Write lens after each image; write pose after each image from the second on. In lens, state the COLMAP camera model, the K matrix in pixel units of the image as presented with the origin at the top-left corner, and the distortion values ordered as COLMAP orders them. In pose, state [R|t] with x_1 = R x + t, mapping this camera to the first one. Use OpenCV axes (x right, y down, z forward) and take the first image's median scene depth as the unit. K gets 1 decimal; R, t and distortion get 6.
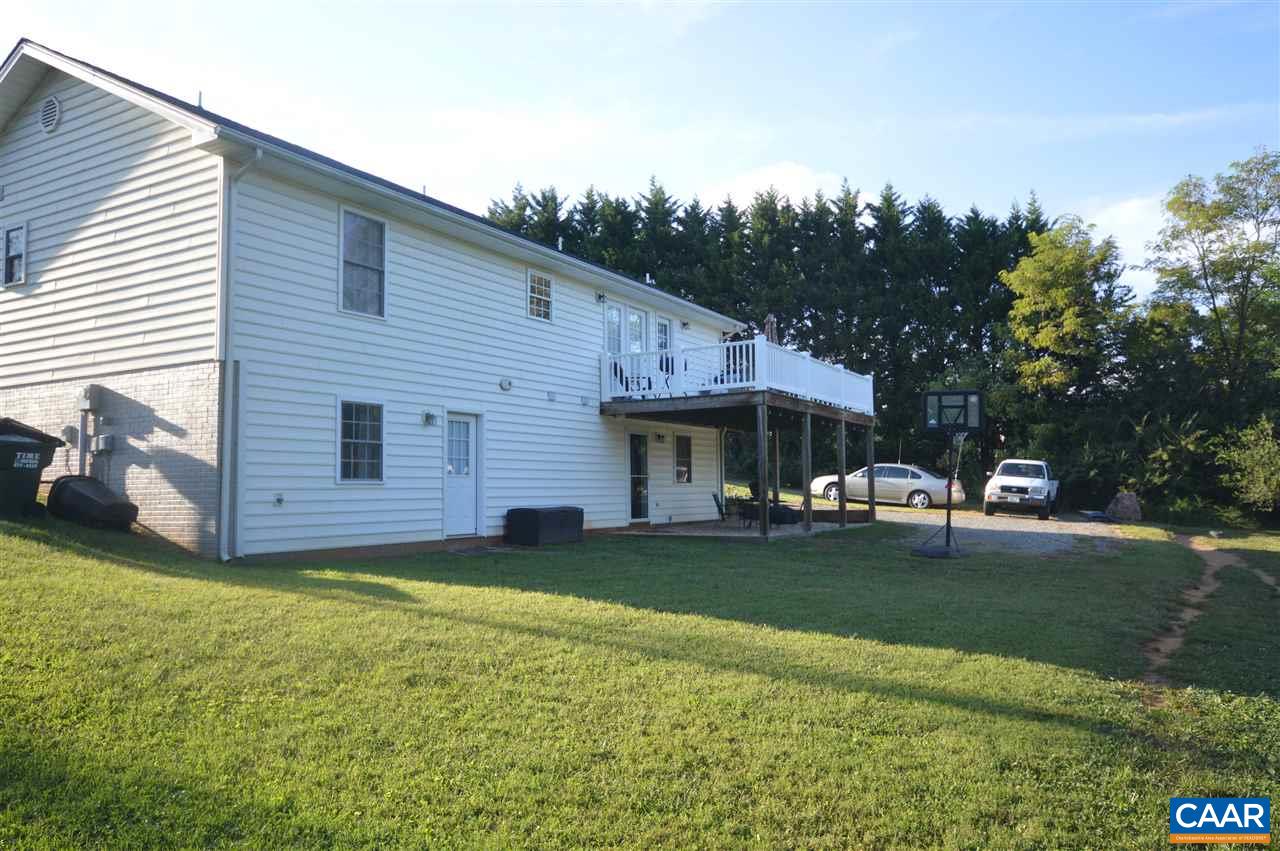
lens RADIAL K [[936.3, 0, 641.6], [0, 936.3, 423.4], [0, 0, 1]] dist [0.010618, -0.000587]
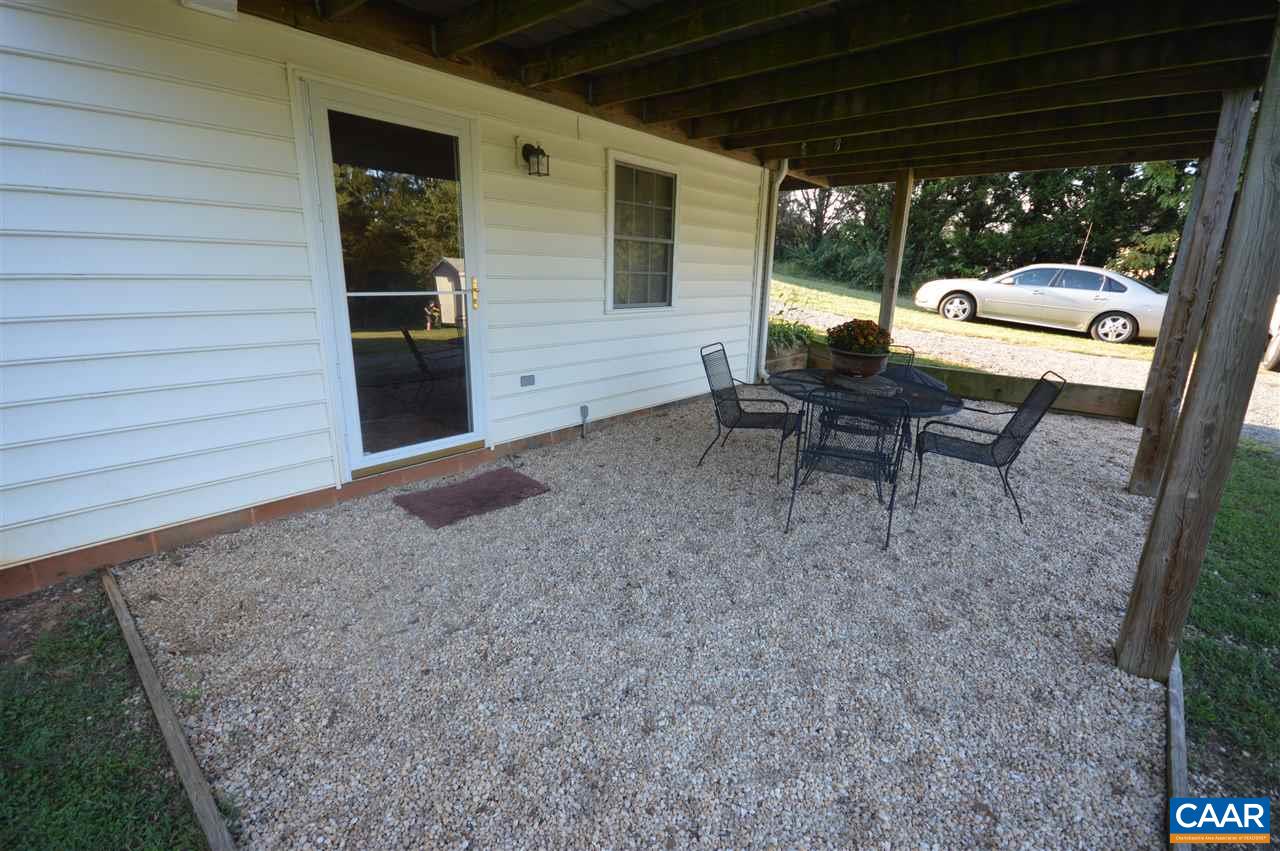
lens RADIAL K [[570.9, 0, 640.4], [0, 570.9, 418.5], [0, 0, 1]] dist [-0.000836, -0.003515]
pose [[0.982213, 0.076881, -0.171312, 0.106942], [-0.018474, 0.947478, 0.319287, 0.042208], [0.186861, -0.310443, 0.932045, 0.974124]]
